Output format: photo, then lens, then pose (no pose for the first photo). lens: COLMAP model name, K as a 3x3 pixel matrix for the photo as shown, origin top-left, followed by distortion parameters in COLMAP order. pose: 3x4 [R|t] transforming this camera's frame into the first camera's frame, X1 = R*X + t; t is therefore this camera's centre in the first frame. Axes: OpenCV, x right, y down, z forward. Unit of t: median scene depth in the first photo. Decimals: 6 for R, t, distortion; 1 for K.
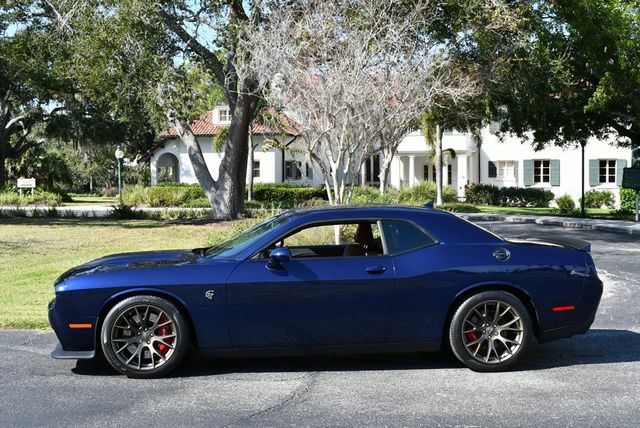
lens RADIAL K [[882.0, 0, 320.7], [0, 882.0, 213.7], [0, 0, 1]] dist [-0.052531, -0.026932]
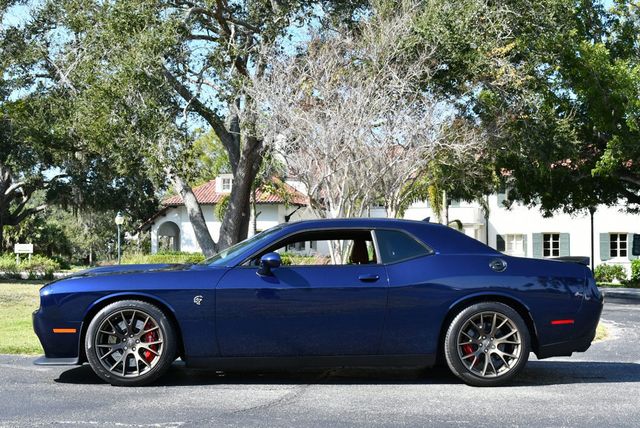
lens RADIAL K [[902.7, 0, 320.9], [0, 902.7, 213.3], [0, 0, 1]] dist [-0.046276, -0.059052]
pose [[0.999915, 0.010910, -0.007085, 0.013752], [-0.011523, 0.995573, -0.093278, 0.075683], [0.006036, 0.093351, 0.995615, -0.001454]]
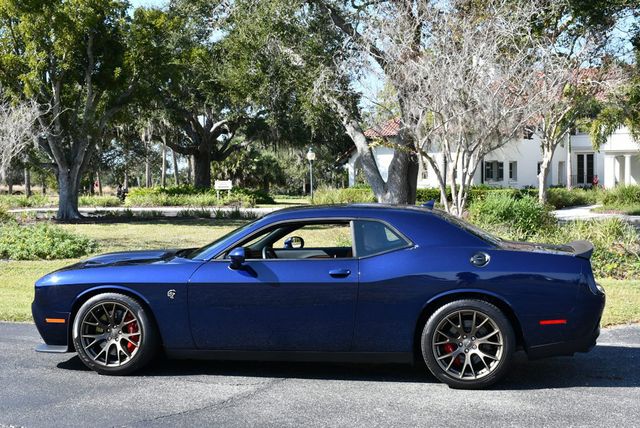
lens RADIAL K [[902.7, 0, 320.9], [0, 902.7, 213.3], [0, 0, 1]] dist [-0.046276, -0.059052]
pose [[0.964209, 0.006310, -0.265069, 0.261537], [-0.007377, 0.999968, -0.003030, 0.002750], [0.265042, 0.004877, 0.964225, 0.059531]]
